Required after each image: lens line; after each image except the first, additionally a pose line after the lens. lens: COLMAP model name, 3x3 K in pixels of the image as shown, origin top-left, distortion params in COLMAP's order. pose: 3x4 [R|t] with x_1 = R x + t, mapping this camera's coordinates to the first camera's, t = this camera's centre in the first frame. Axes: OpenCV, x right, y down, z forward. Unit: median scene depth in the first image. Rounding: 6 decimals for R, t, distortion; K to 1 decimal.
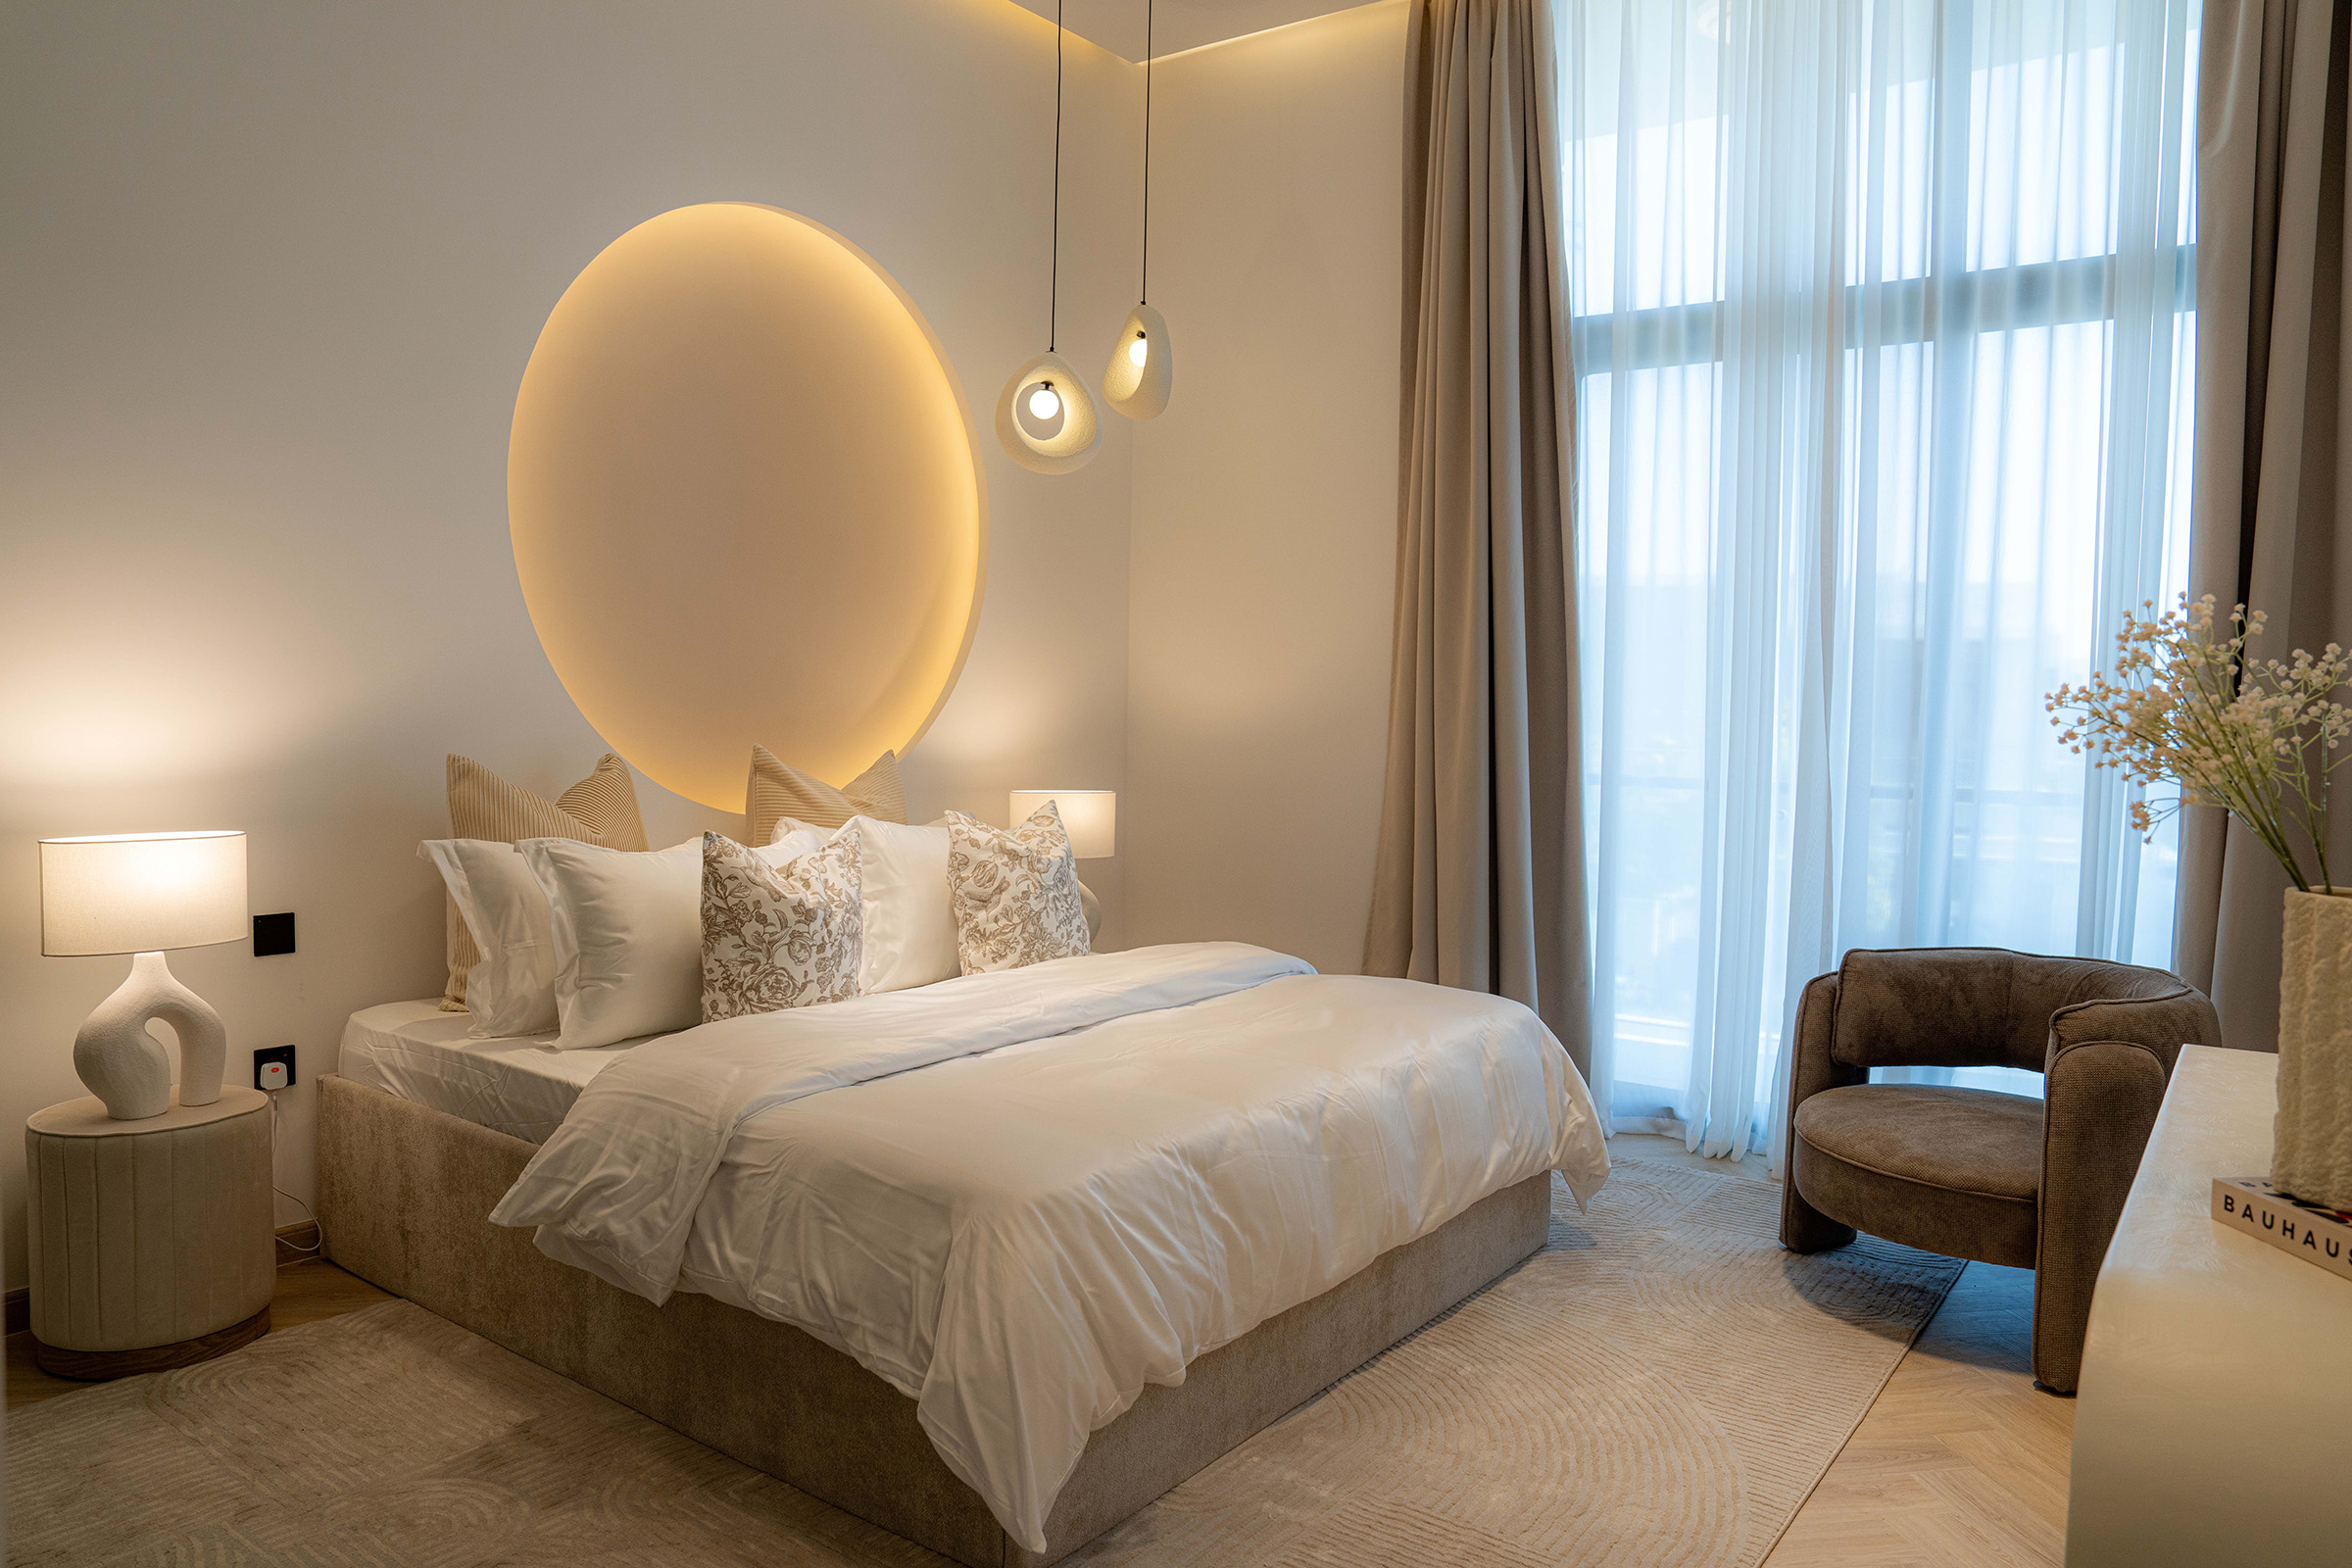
lens RADIAL K [[1705.0, 0, 1187.6], [0, 1705.0, 780.0], [0, 0, 1]] dist [-0.149986, 0.159201]
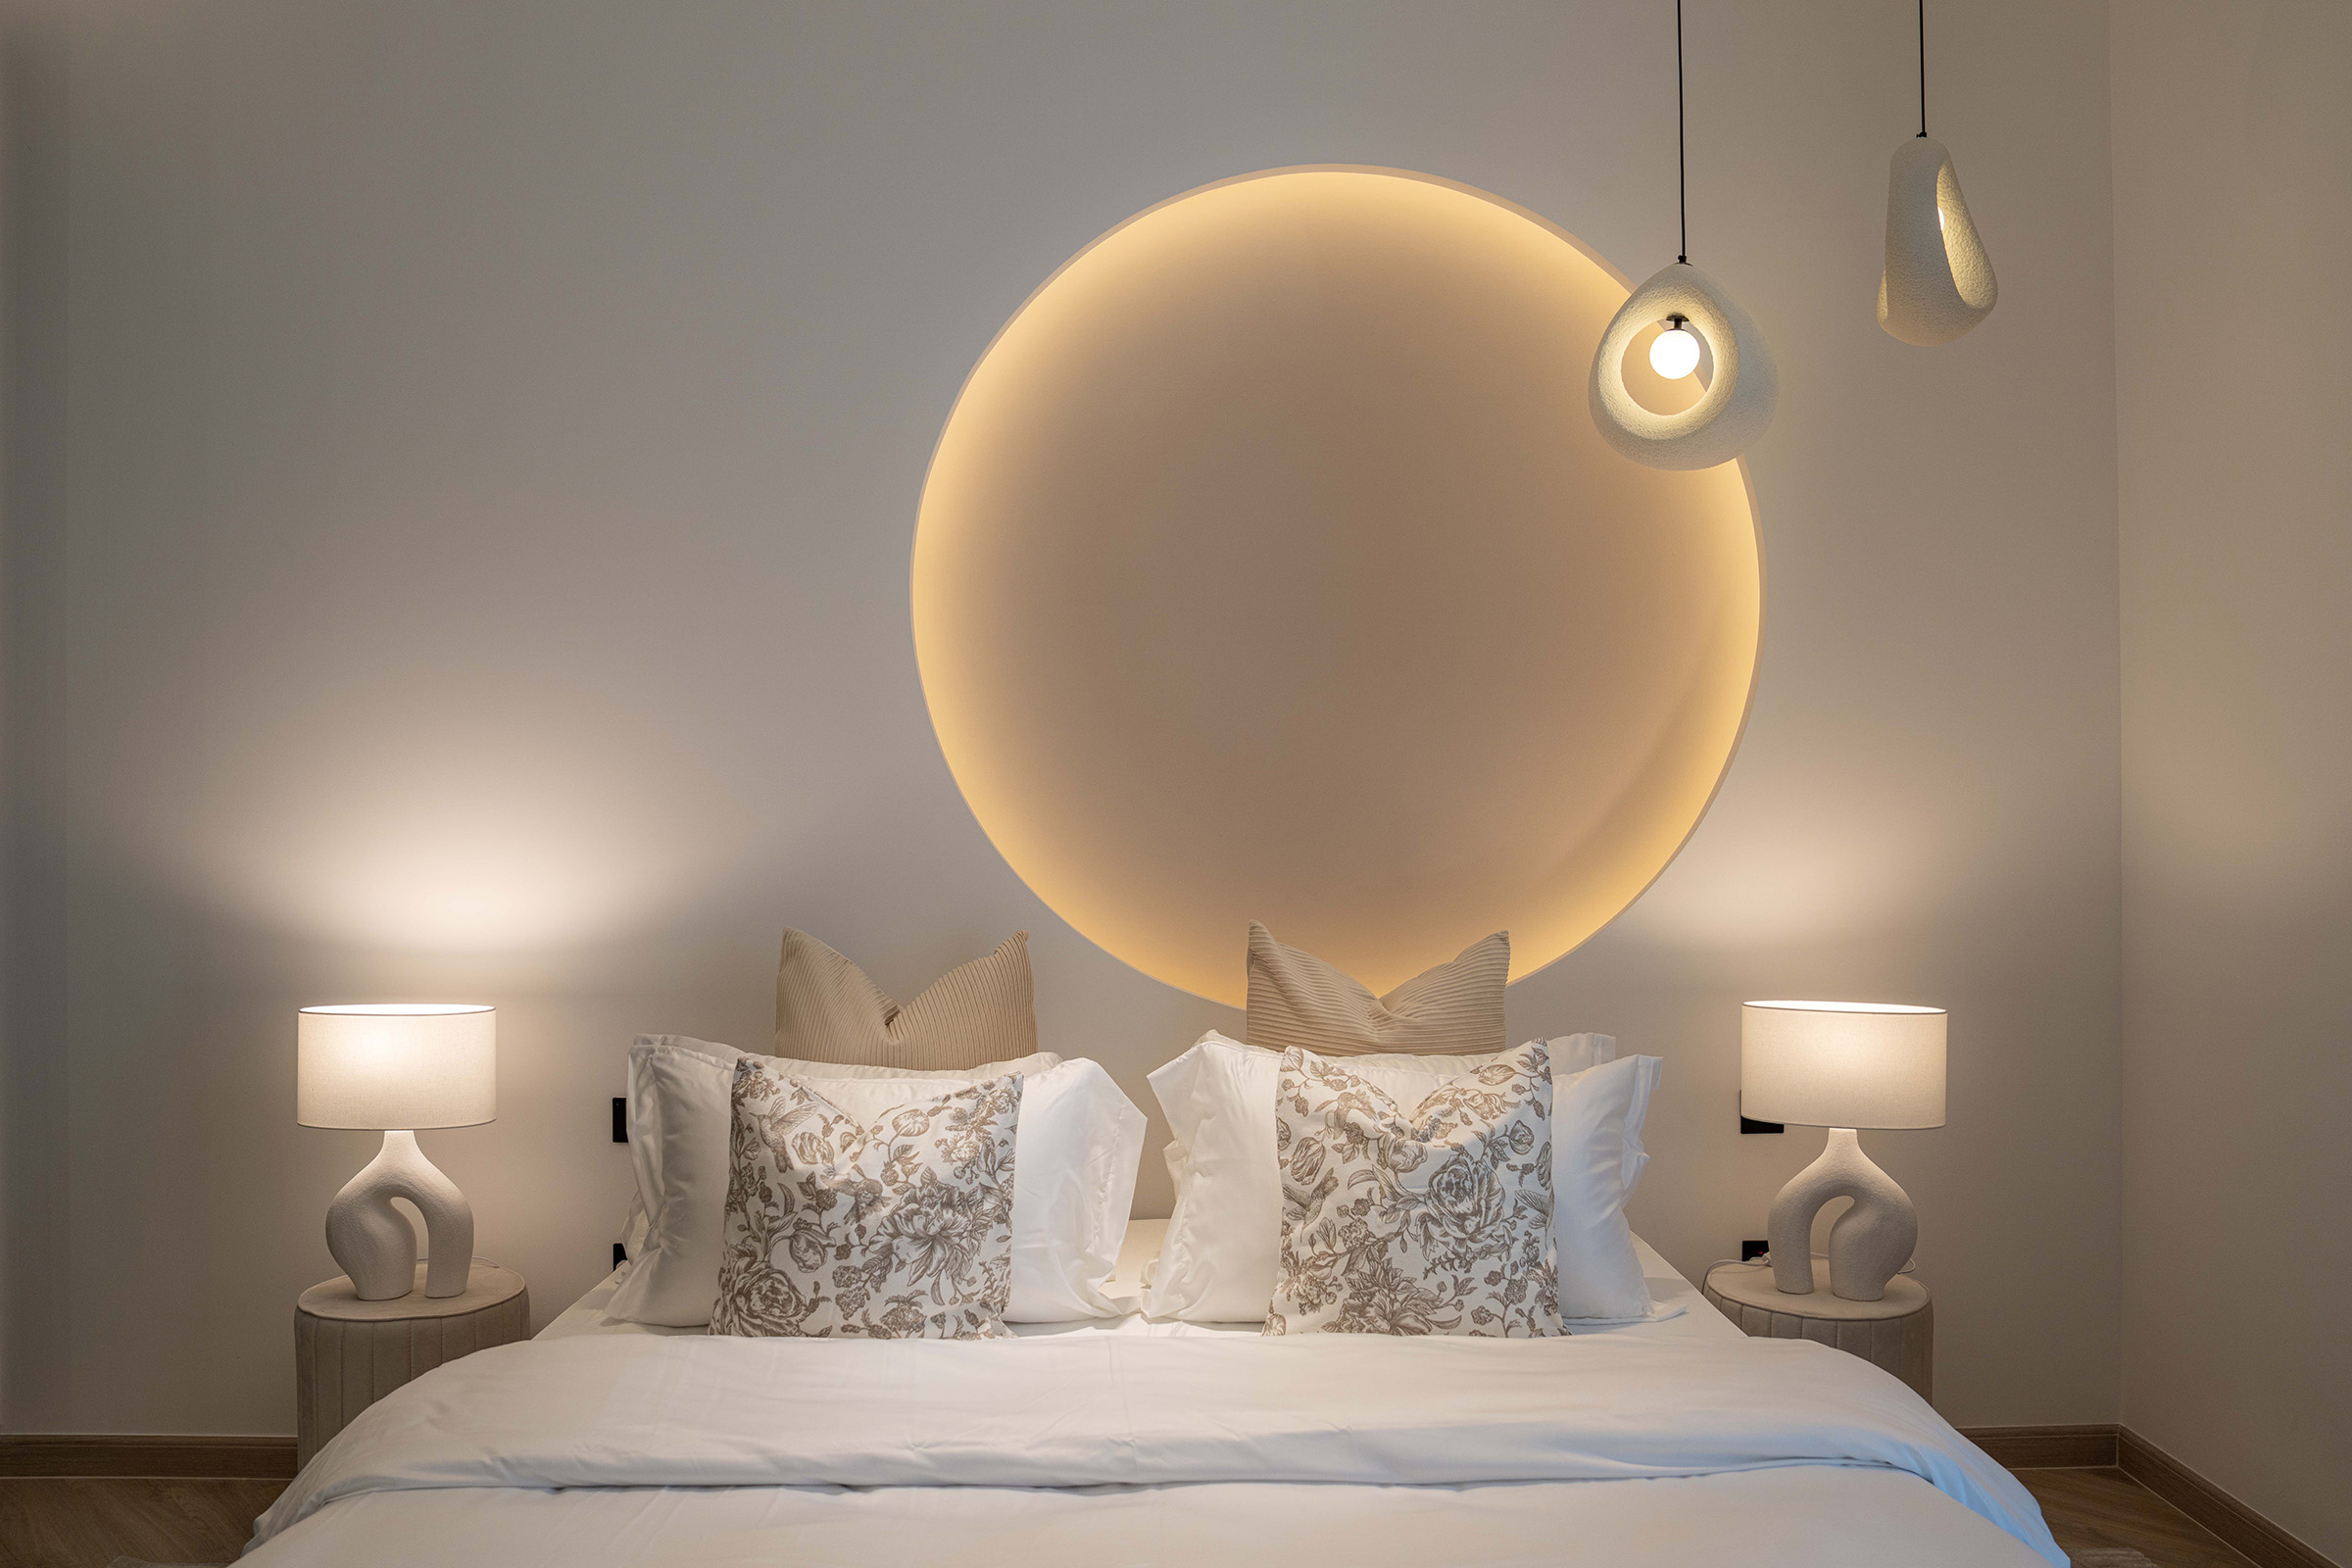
lens RADIAL K [[1705.0, 0, 1187.6], [0, 1705.0, 780.0], [0, 0, 1]] dist [-0.149986, 0.159201]
pose [[0.569863, -0.034527, -0.821014, 0.399940], [-0.020553, 0.998205, -0.056244, -0.049756], [0.821483, 0.048925, 0.568131, 0.722878]]
